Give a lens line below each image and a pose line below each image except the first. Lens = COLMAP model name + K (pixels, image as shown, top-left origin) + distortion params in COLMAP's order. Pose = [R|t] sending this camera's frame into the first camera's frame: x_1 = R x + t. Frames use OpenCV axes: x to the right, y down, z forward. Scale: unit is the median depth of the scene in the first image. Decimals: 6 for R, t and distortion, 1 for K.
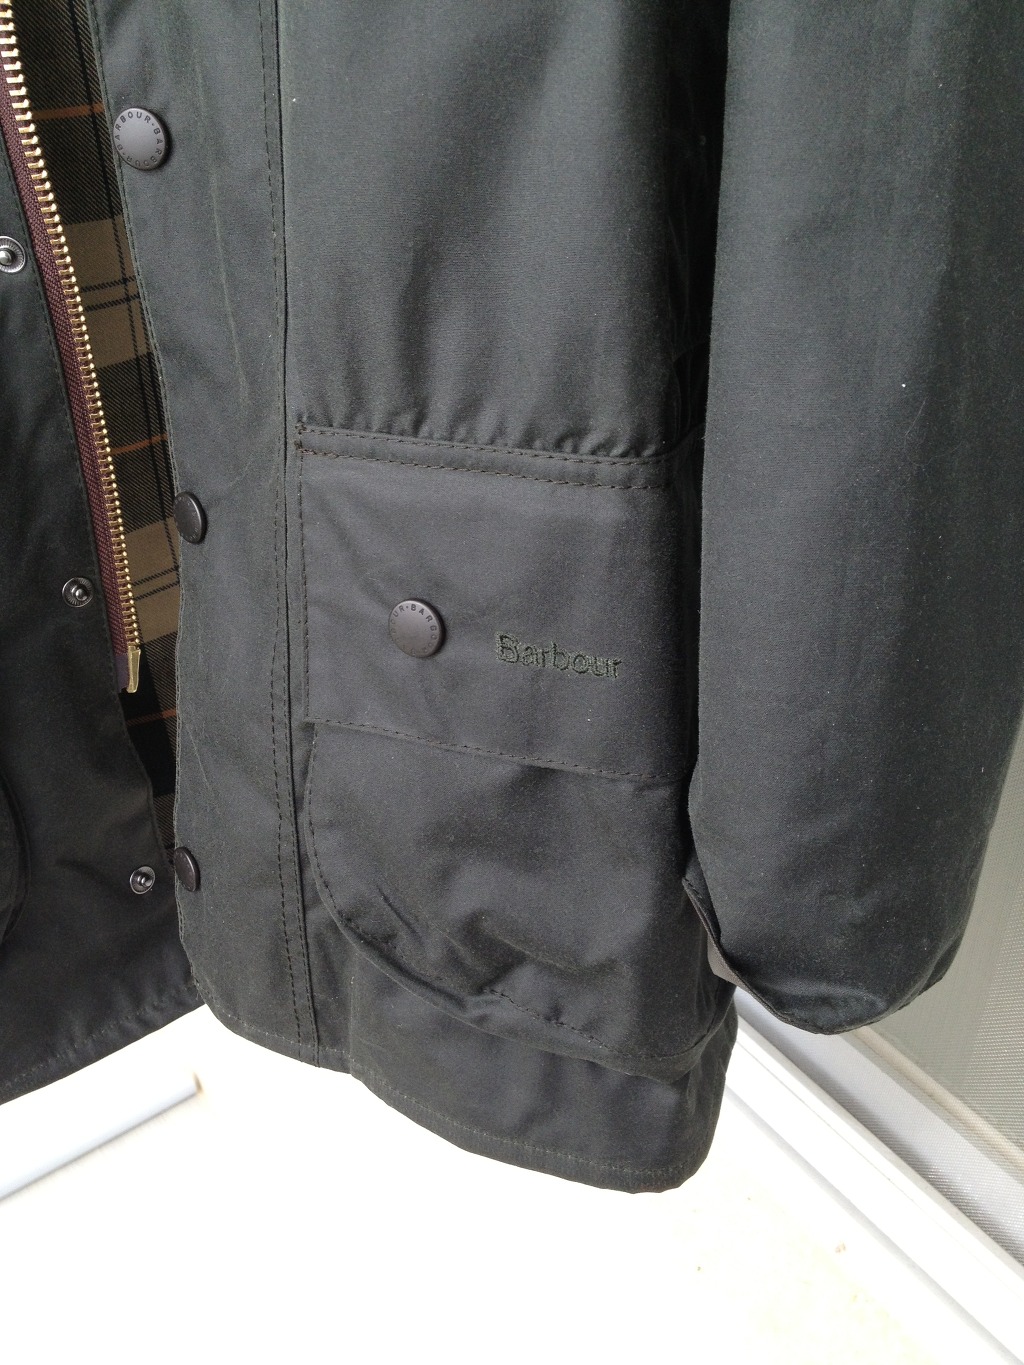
lens RADIAL K [[1267.8, 0, 512.0], [0, 1267.8, 682.5], [0, 0, 1]] dist [0.152489, -0.346124]
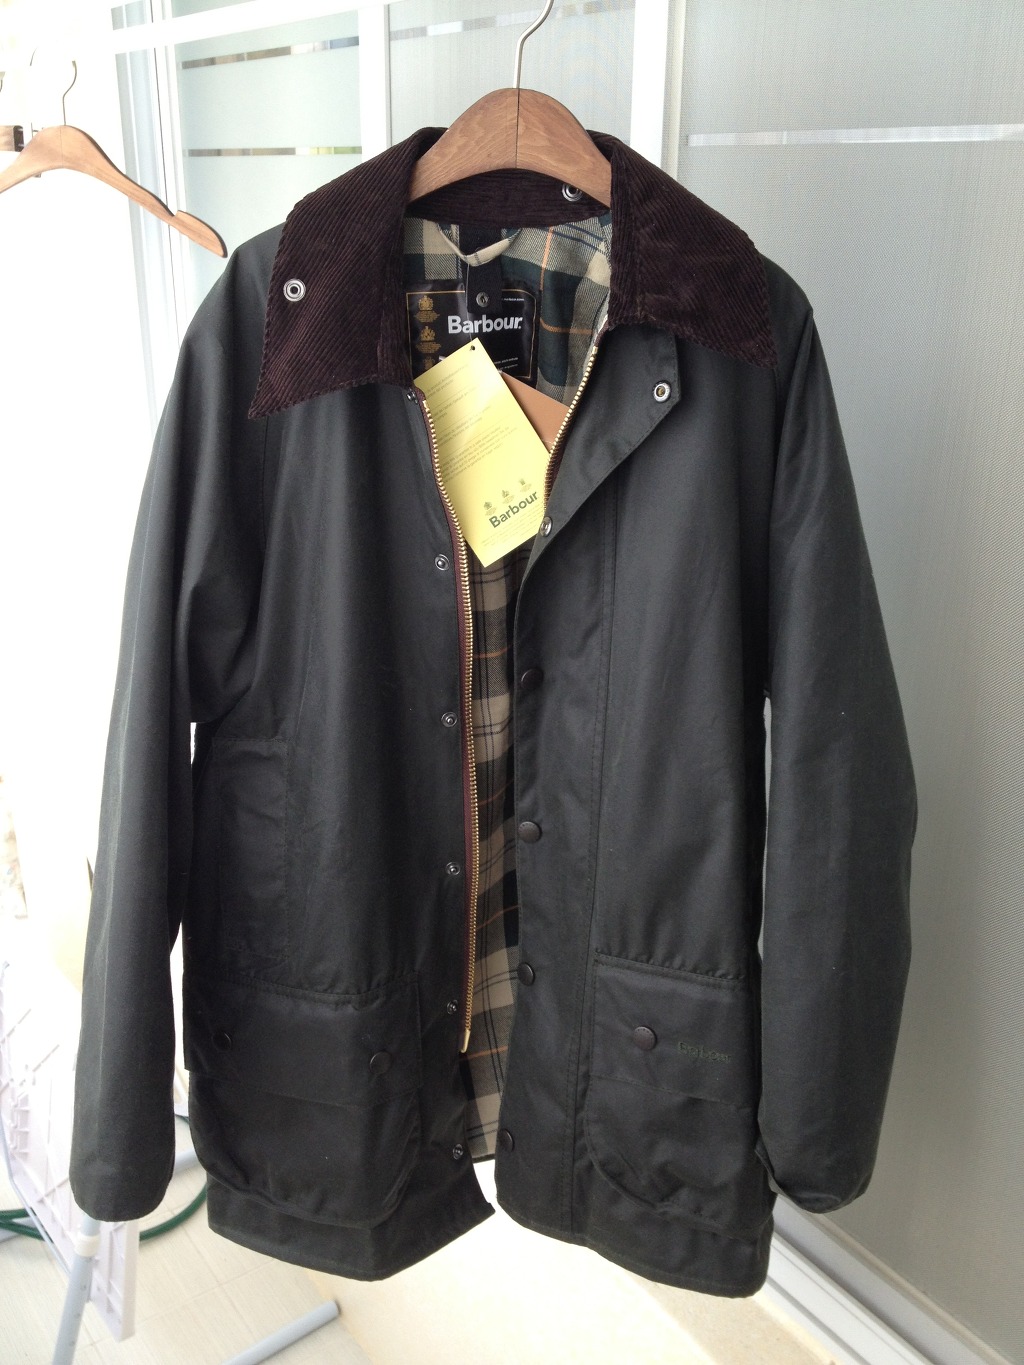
lens RADIAL K [[1267.8, 0, 512.0], [0, 1267.8, 682.5], [0, 0, 1]] dist [0.152489, -0.346124]
pose [[0.999885, 0.006818, 0.013576, -0.362497], [-0.004184, 0.982666, -0.185338, -0.253176], [-0.014604, 0.185260, 0.982581, -1.524310]]
